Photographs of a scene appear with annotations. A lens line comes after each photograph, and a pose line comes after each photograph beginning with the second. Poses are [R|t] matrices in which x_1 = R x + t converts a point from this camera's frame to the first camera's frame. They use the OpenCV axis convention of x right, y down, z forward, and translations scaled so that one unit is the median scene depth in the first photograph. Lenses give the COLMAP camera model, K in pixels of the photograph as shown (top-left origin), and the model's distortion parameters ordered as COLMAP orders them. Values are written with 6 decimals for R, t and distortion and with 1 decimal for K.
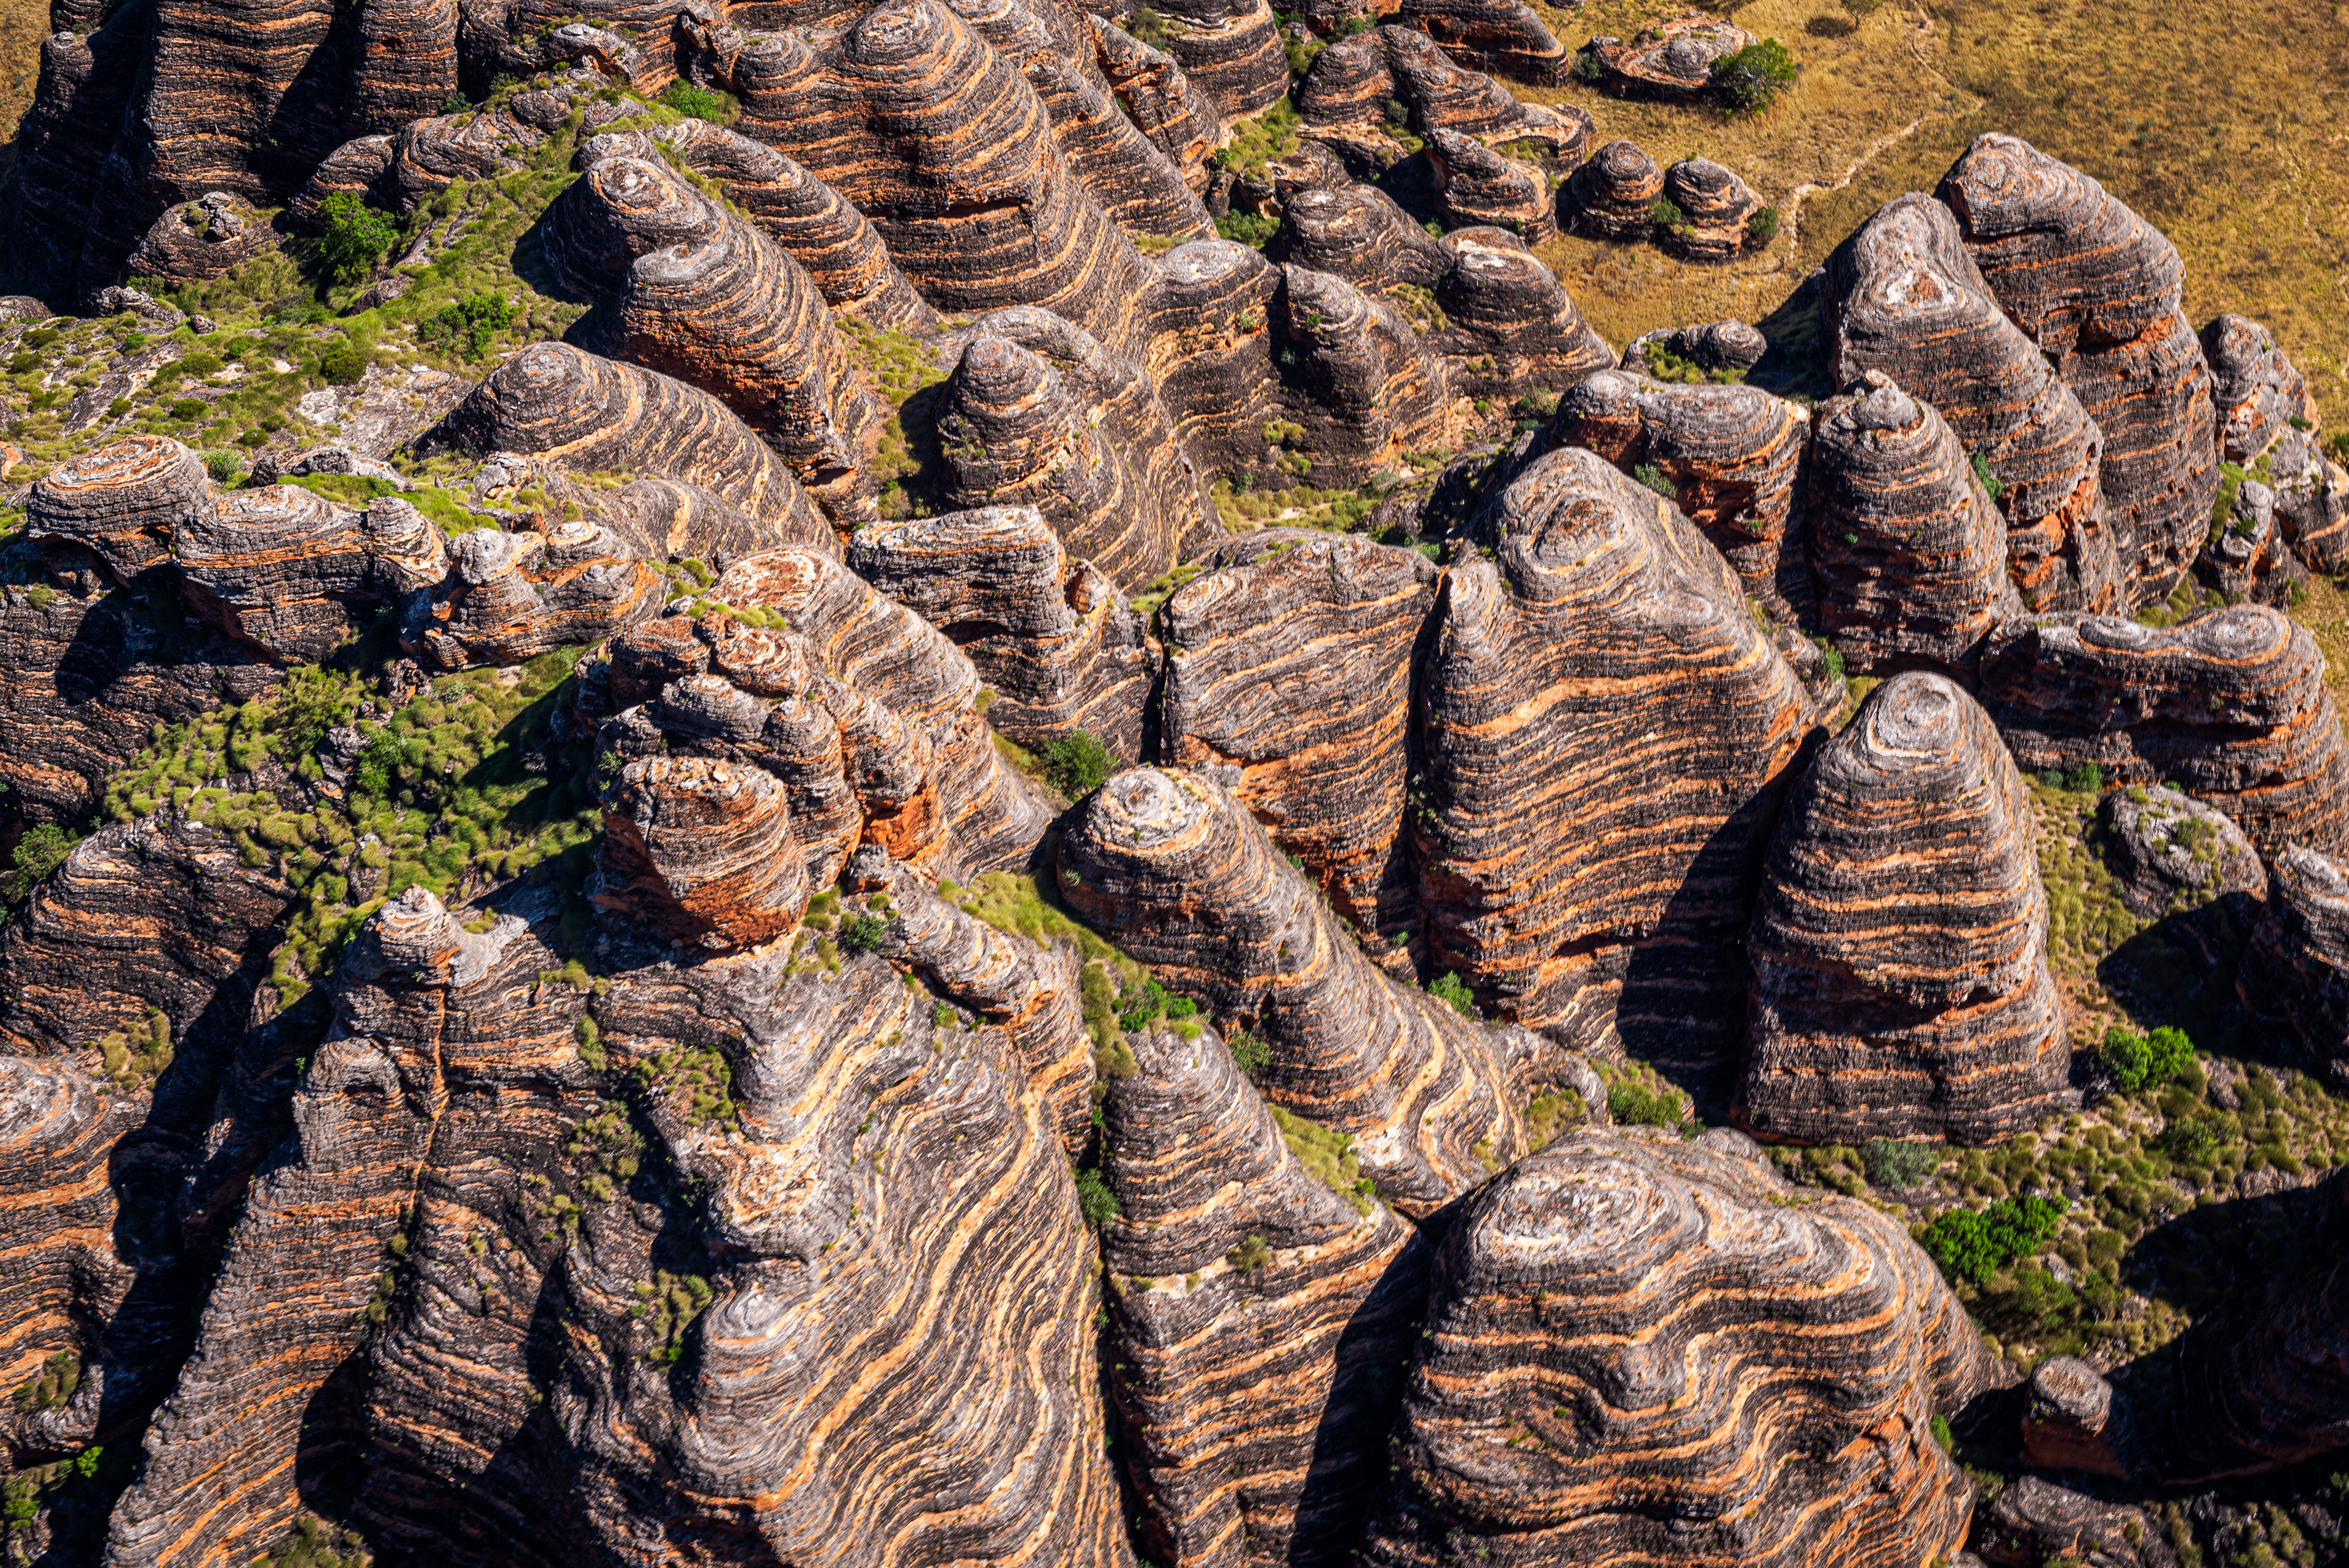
lens RADIAL K [[3551.8, 0, 1175.3], [0, 3551.8, 787.9], [0, 0, 1]] dist [-0.009112, 0.000000]
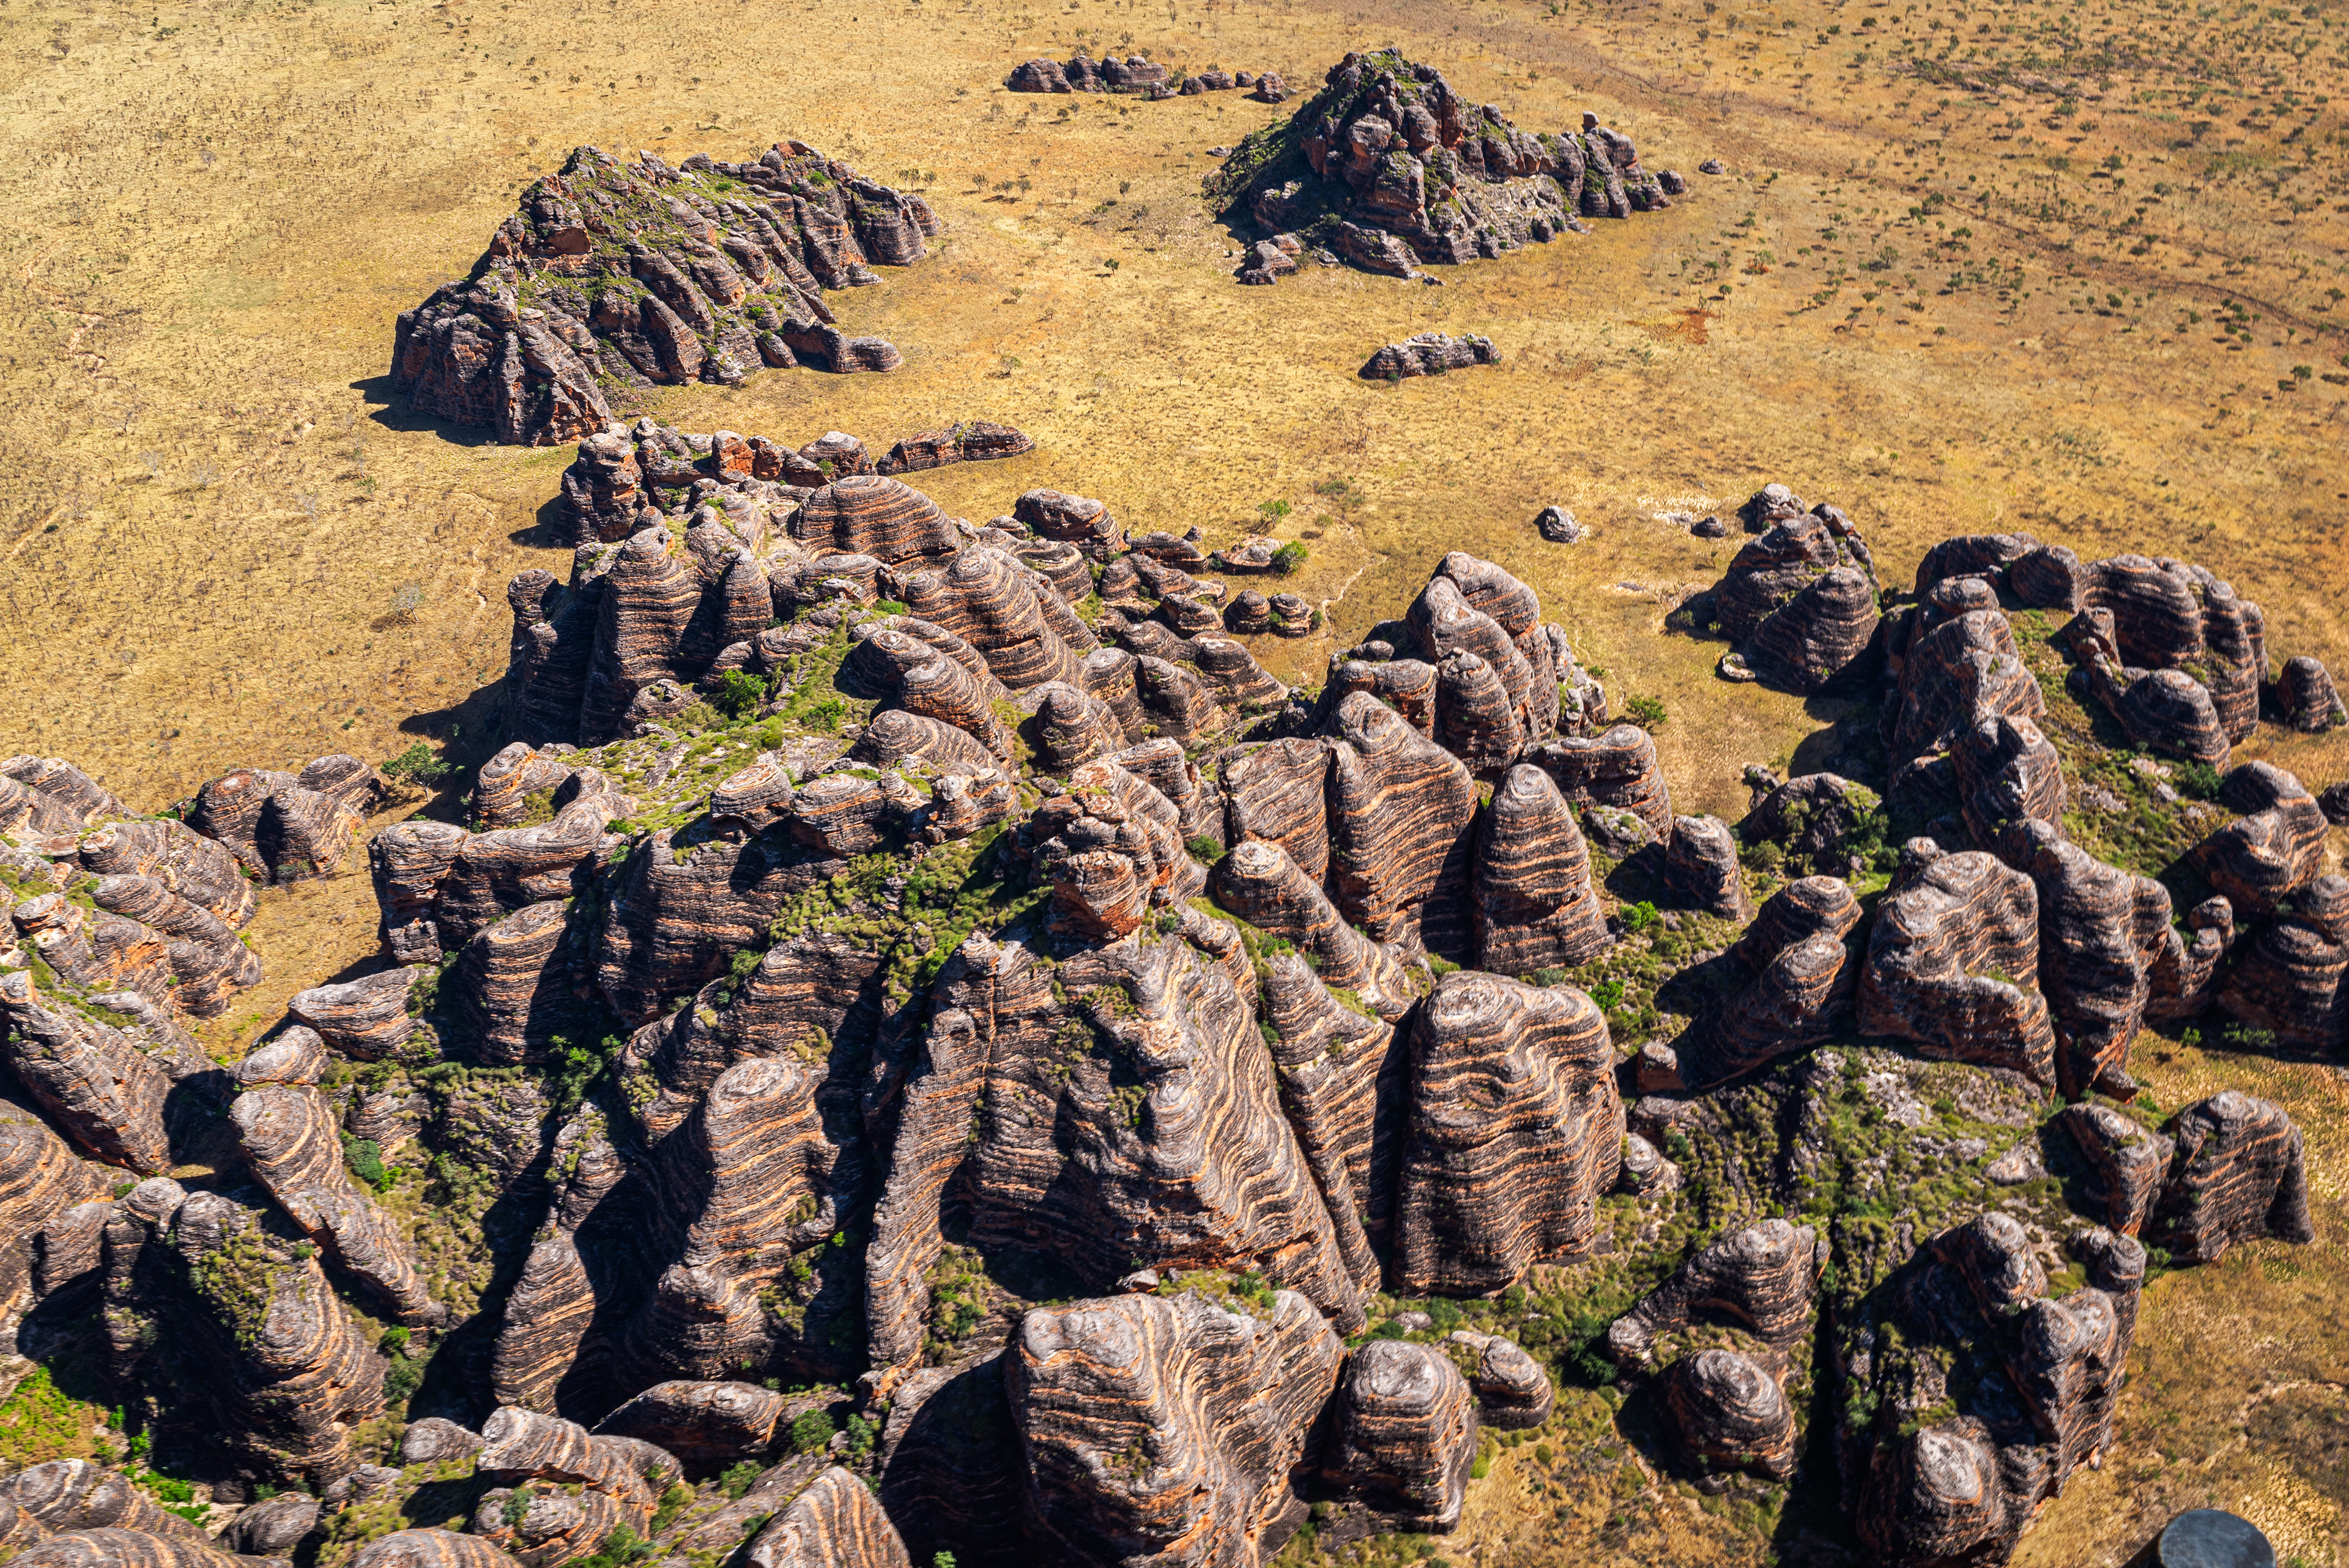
lens RADIAL K [[1722.1, 0, 1170.7], [0, 1722.1, 775.4], [0, 0, 1]] dist [-0.000852, 0.001629]
pose [[0.967132, -0.143481, 0.209927, -0.260597], [0.166974, 0.981004, -0.098750, 0.049387], [-0.191770, 0.130557, 0.972717, -0.049750]]
